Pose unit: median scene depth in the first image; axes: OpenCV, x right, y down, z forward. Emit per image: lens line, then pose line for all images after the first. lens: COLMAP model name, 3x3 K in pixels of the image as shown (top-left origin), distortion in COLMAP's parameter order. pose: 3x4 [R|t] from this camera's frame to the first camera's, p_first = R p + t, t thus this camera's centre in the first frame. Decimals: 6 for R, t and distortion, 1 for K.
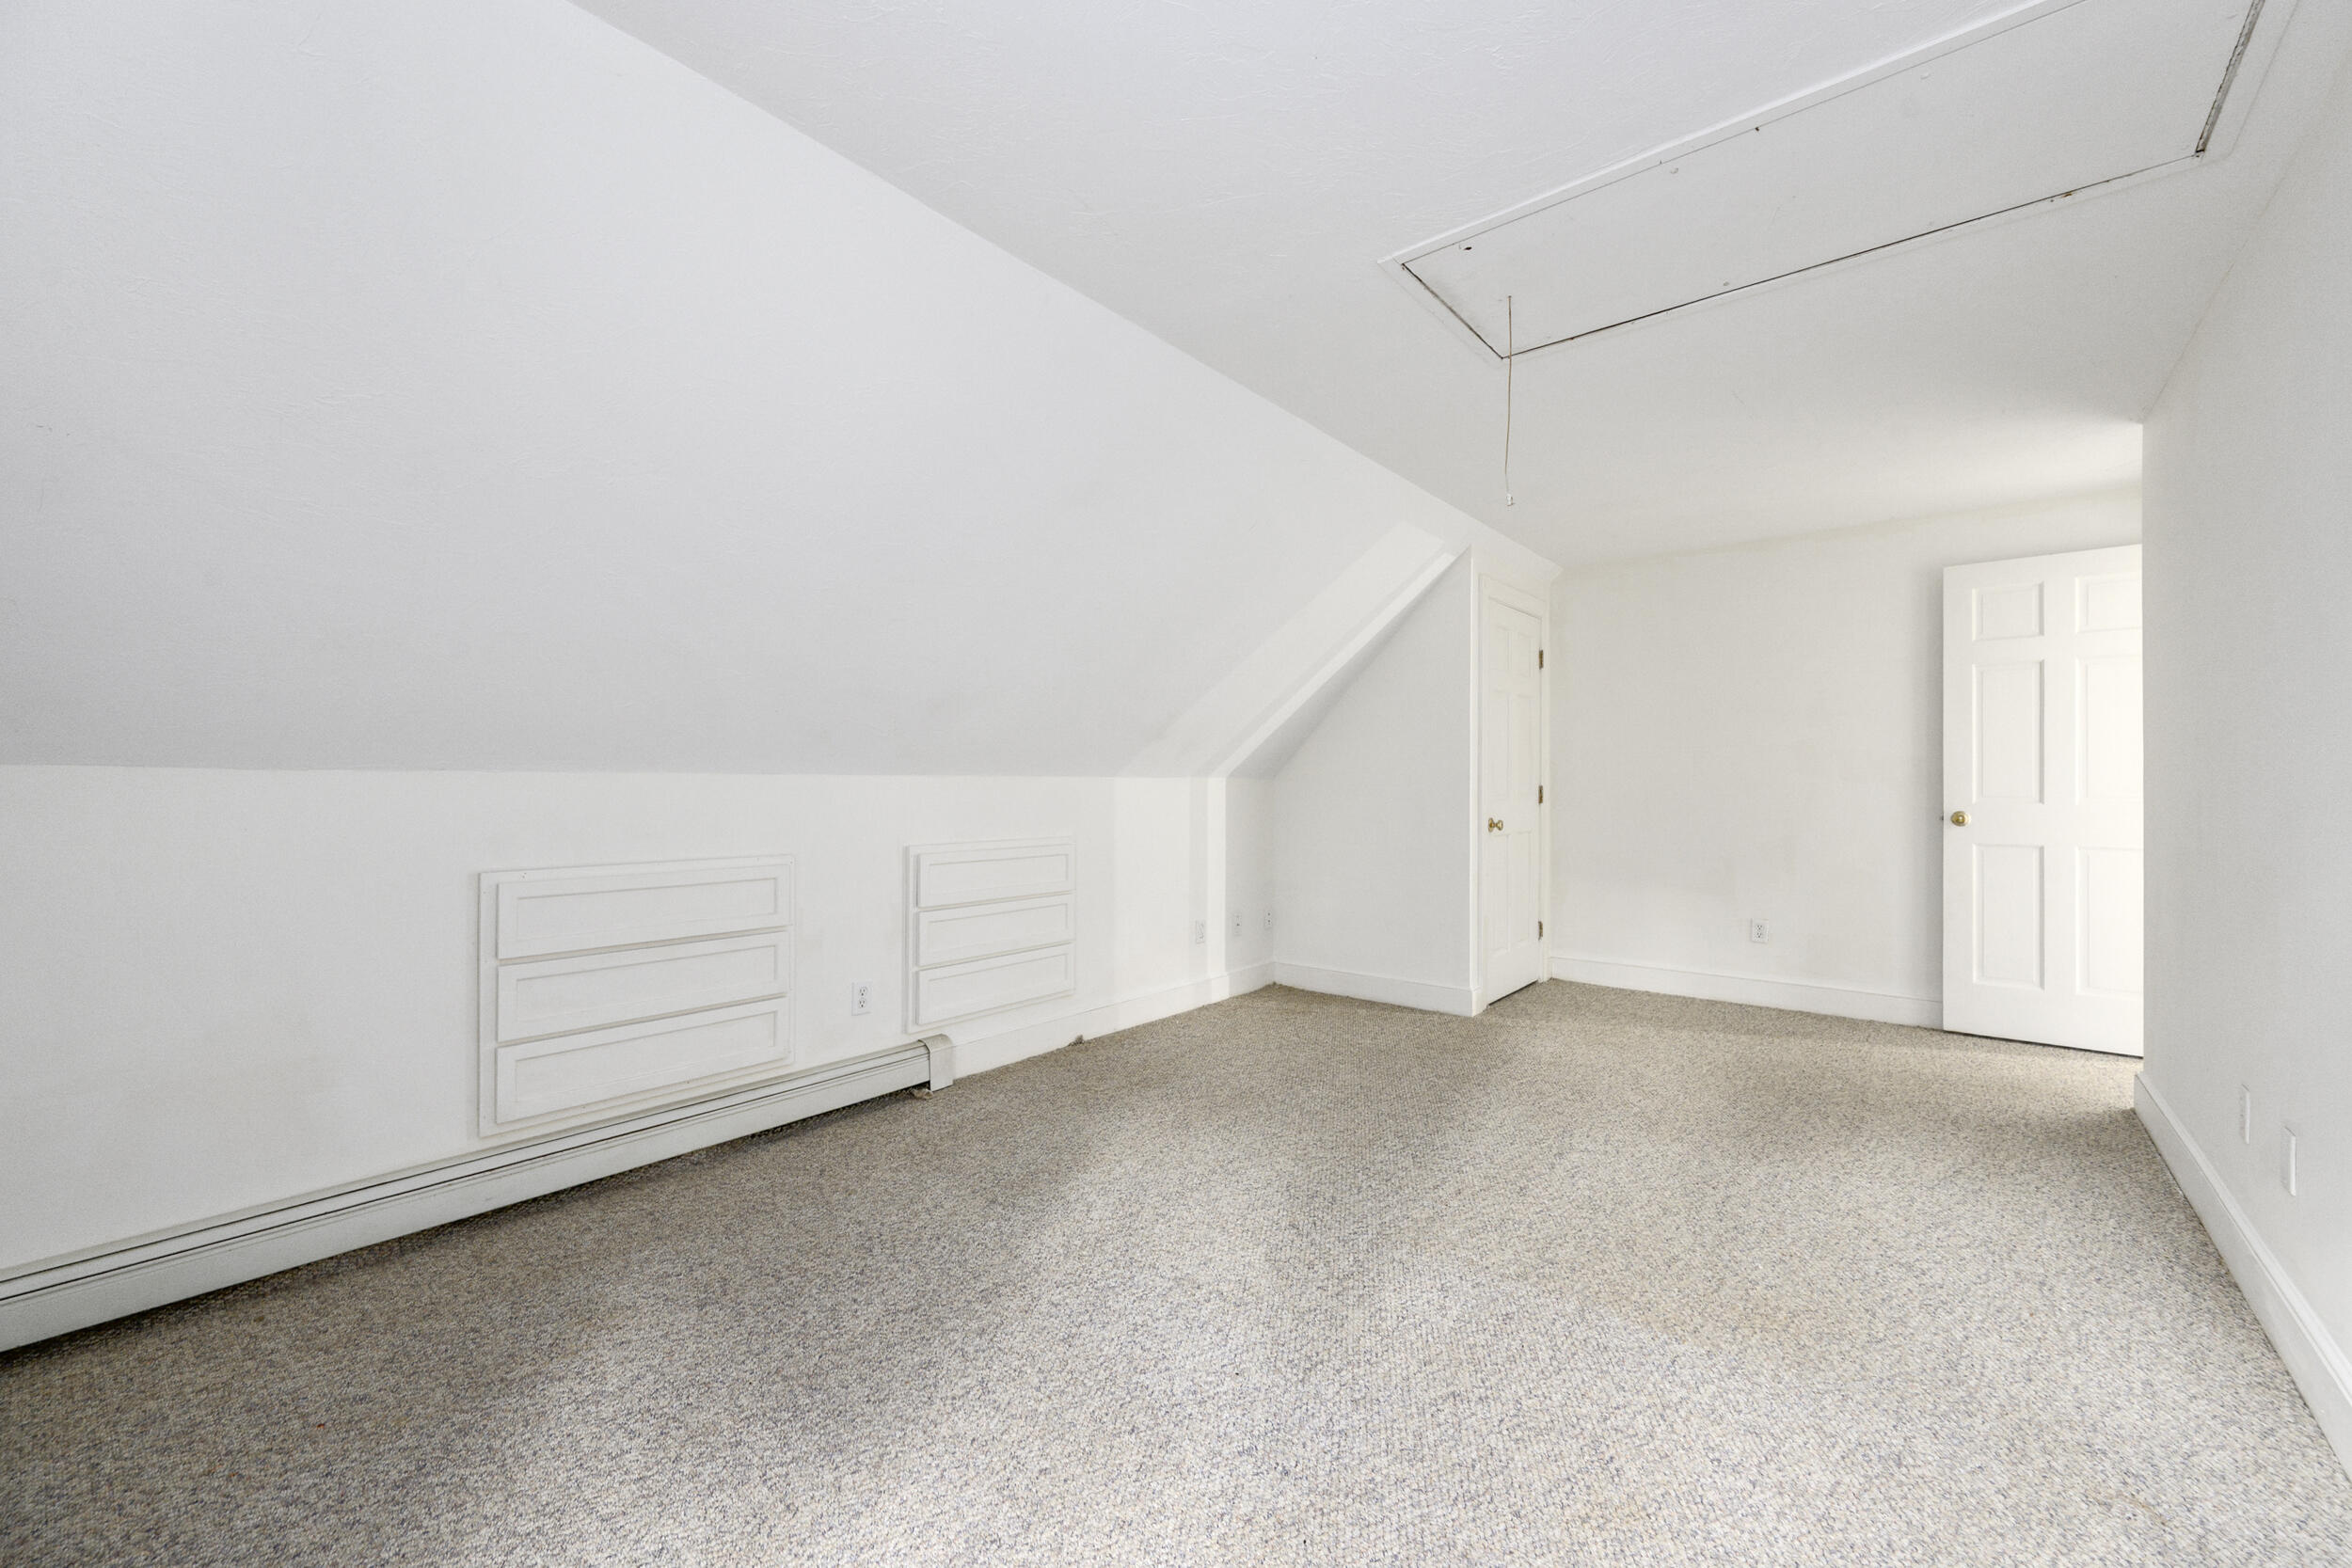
lens RADIAL K [[917.6, 0, 1221.2], [0, 917.6, 785.6], [0, 0, 1]] dist [-0.000742, -0.000030]
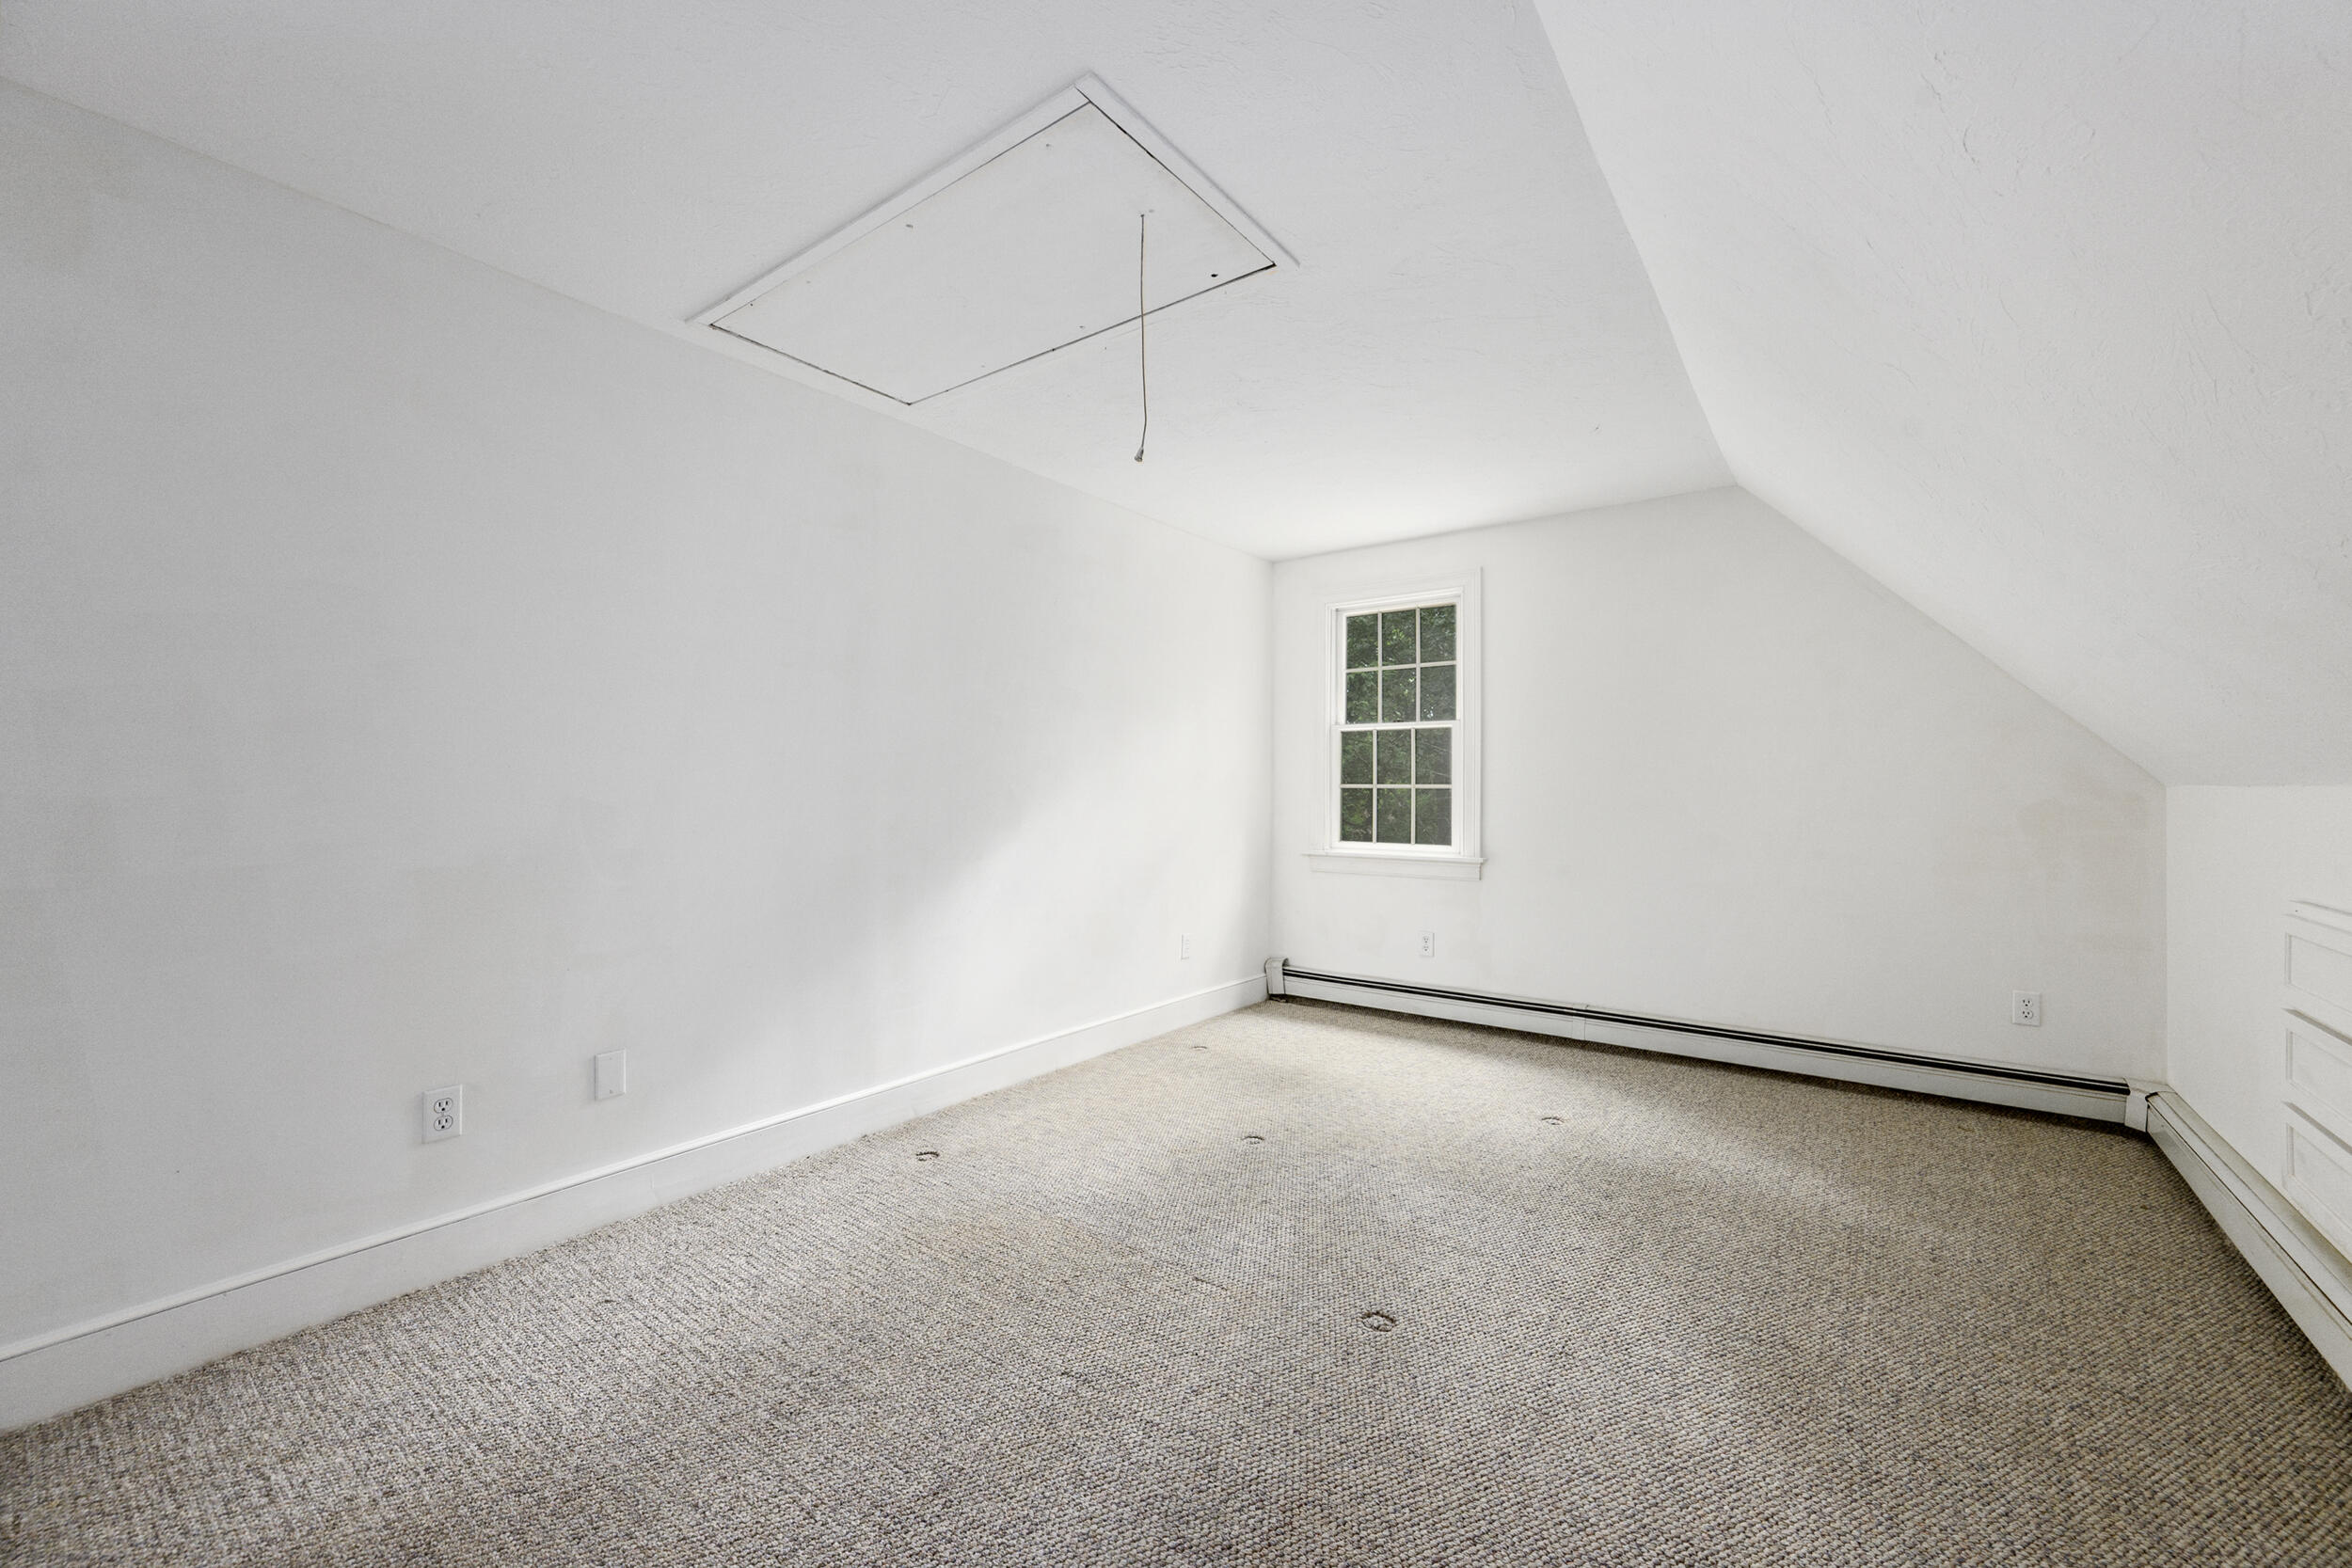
lens RADIAL K [[917.6, 0, 1221.2], [0, 917.6, 785.6], [0, 0, 1]] dist [-0.000742, -0.000030]
pose [[-0.998870, -0.007894, -0.046865, 0.321884], [-0.007787, 0.999967, -0.002465, -0.006791], [0.046883, -0.002098, -0.998898, 2.136442]]
